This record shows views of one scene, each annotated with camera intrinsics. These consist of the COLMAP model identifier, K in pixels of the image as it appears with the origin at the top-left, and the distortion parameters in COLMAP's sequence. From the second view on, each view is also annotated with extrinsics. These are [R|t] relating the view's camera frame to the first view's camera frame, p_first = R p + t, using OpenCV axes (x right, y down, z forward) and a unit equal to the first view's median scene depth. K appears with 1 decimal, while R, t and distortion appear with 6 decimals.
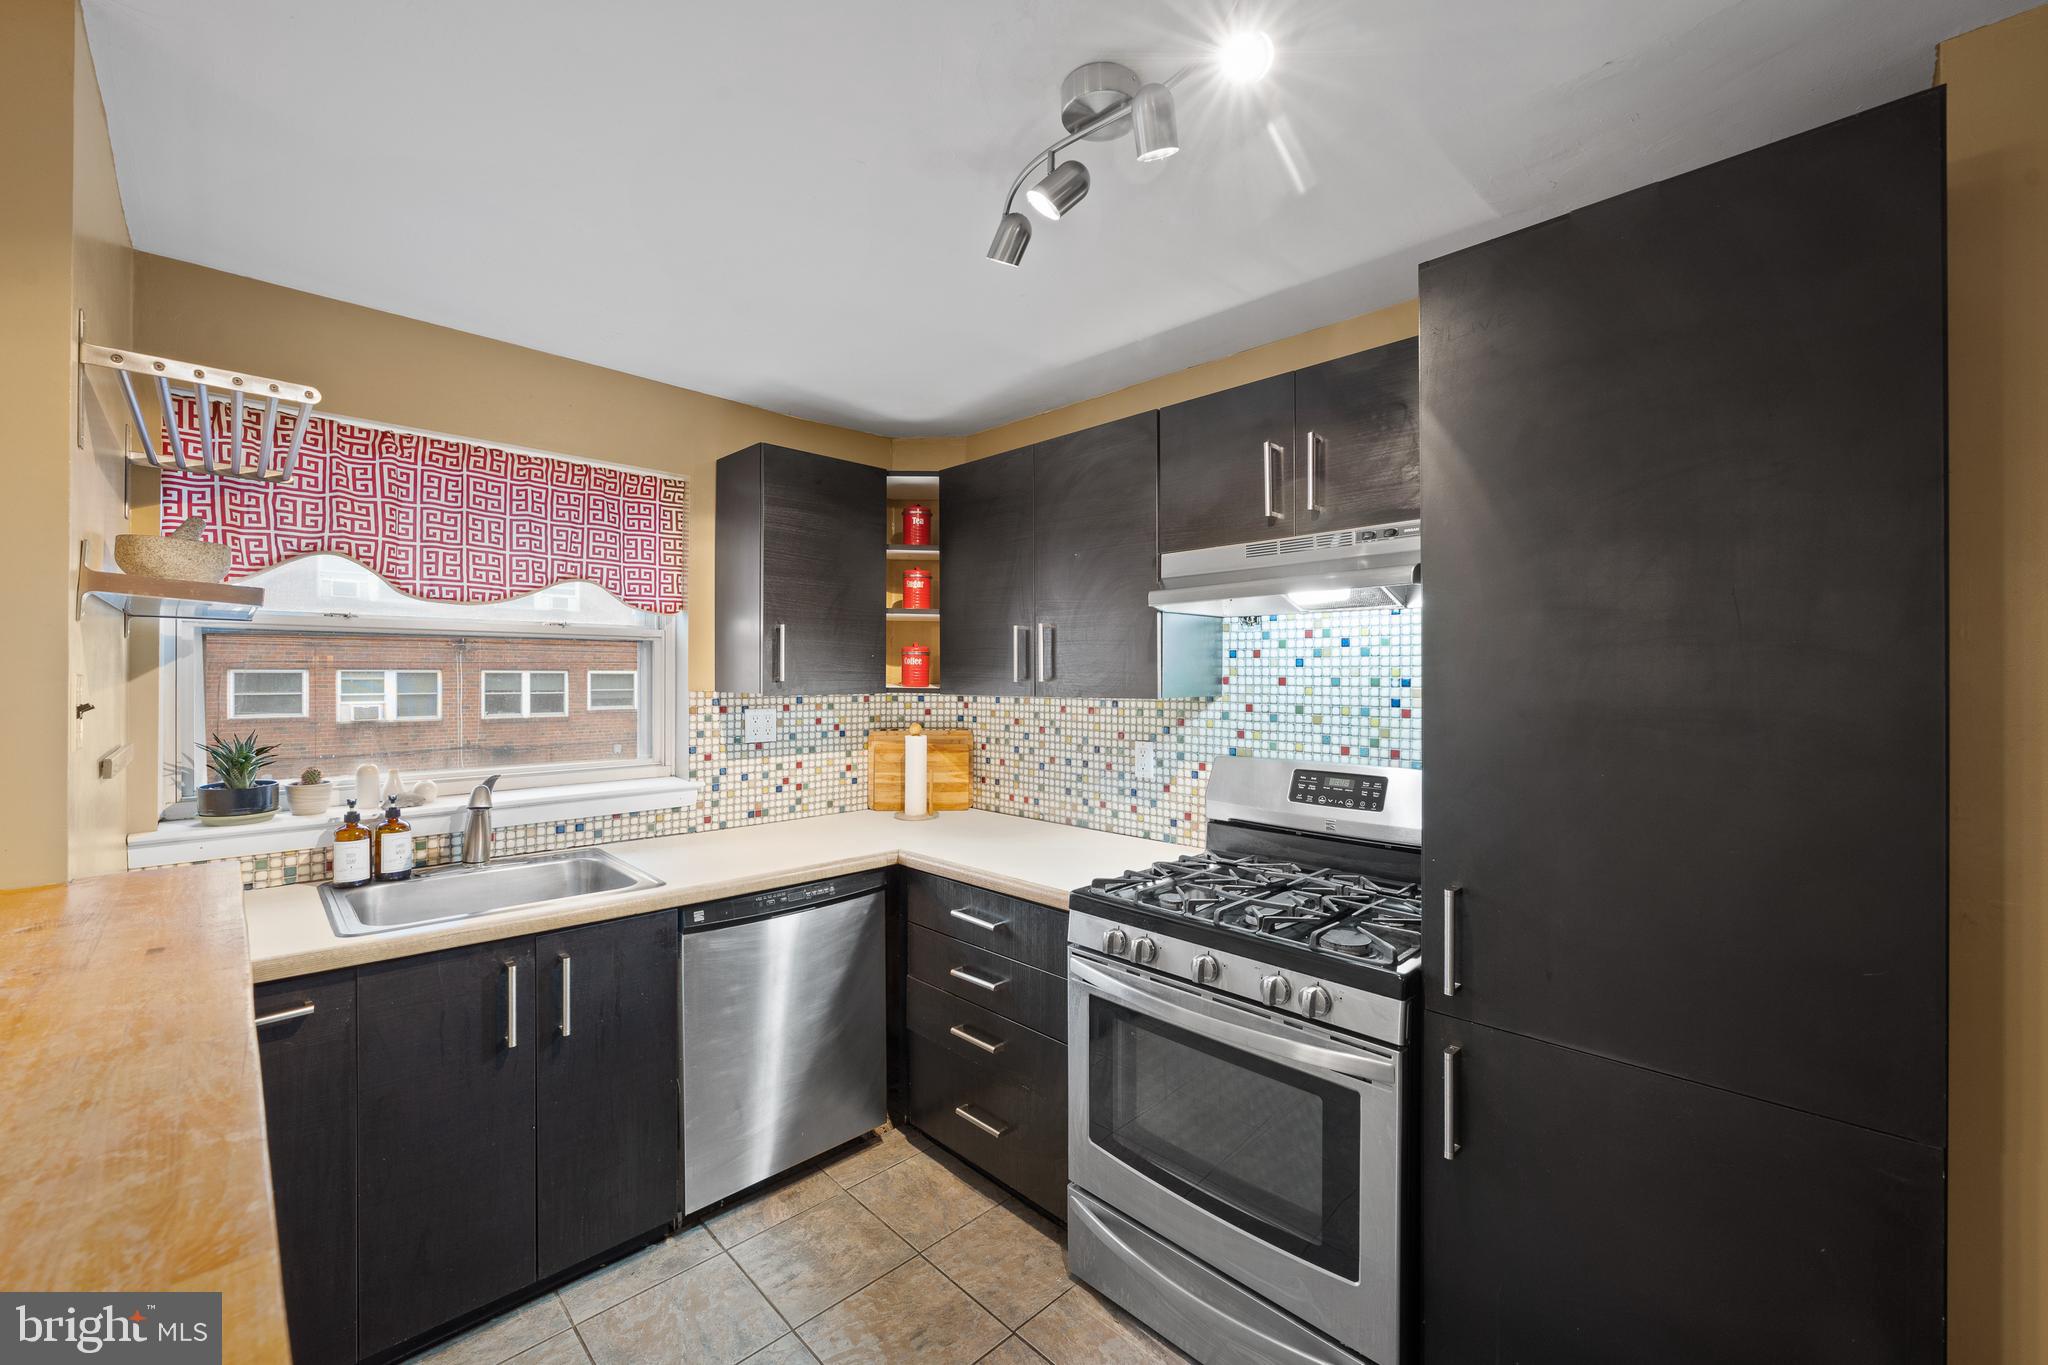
lens RADIAL K [[825.0, 0, 1023.9], [0, 825.0, 681.6], [0, 0, 1]] dist [-0.007797, 0.000745]
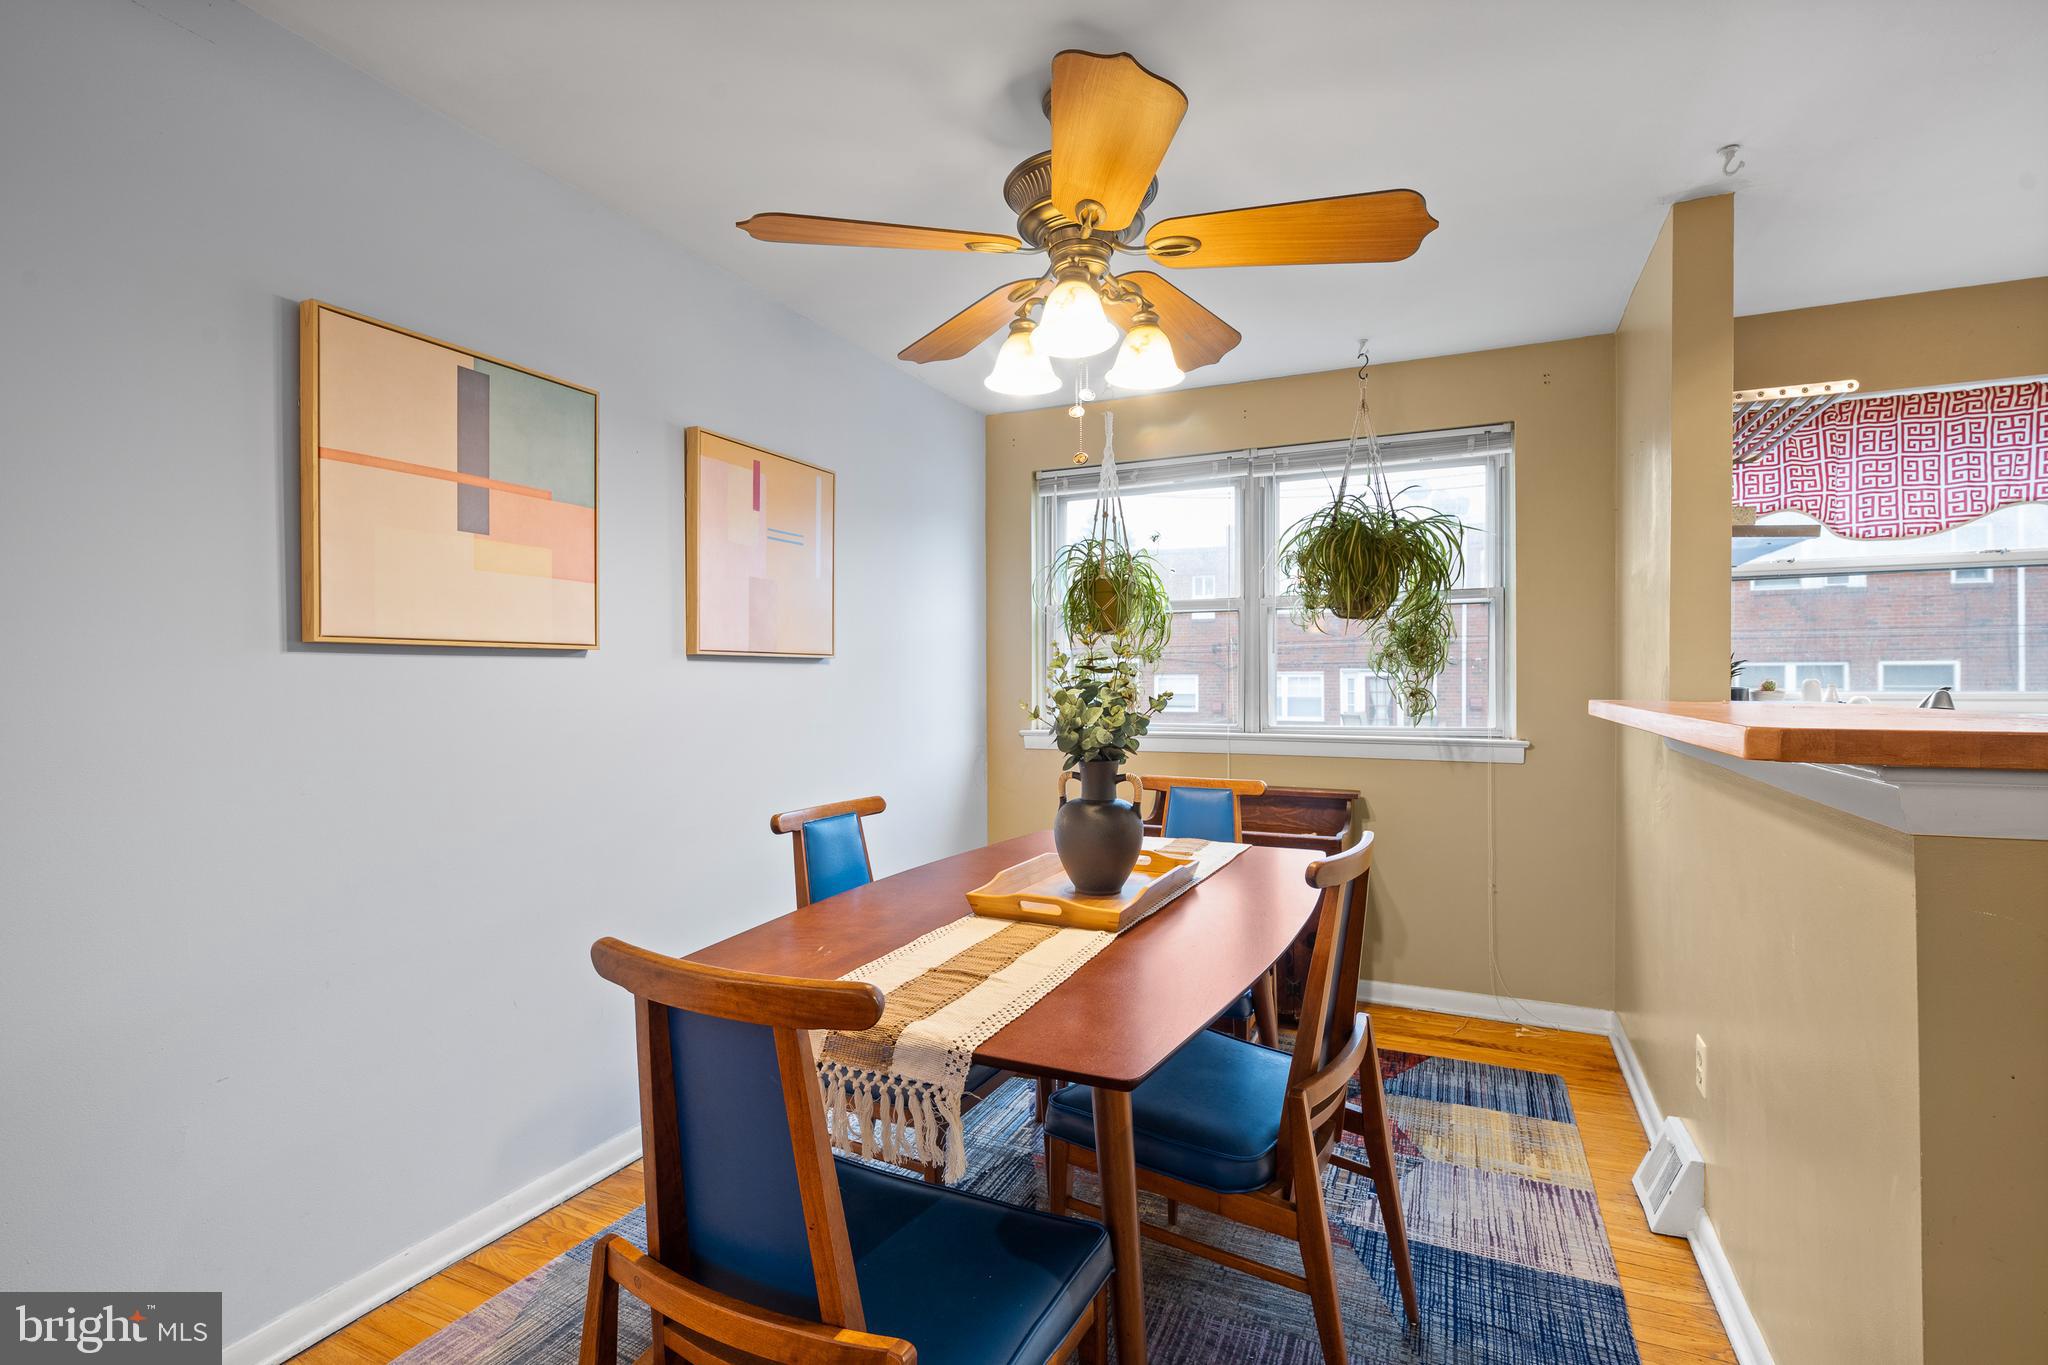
lens RADIAL K [[931.9, 0, 1024.6], [0, 931.9, 686.2], [0, 0, 1]] dist [-0.005115, -0.000227]
pose [[0.347721, 0.000728, -0.937598, 0.083600], [-0.001311, 0.999999, 0.000290, 0.103116], [0.937597, 0.001129, 0.347721, -0.534895]]
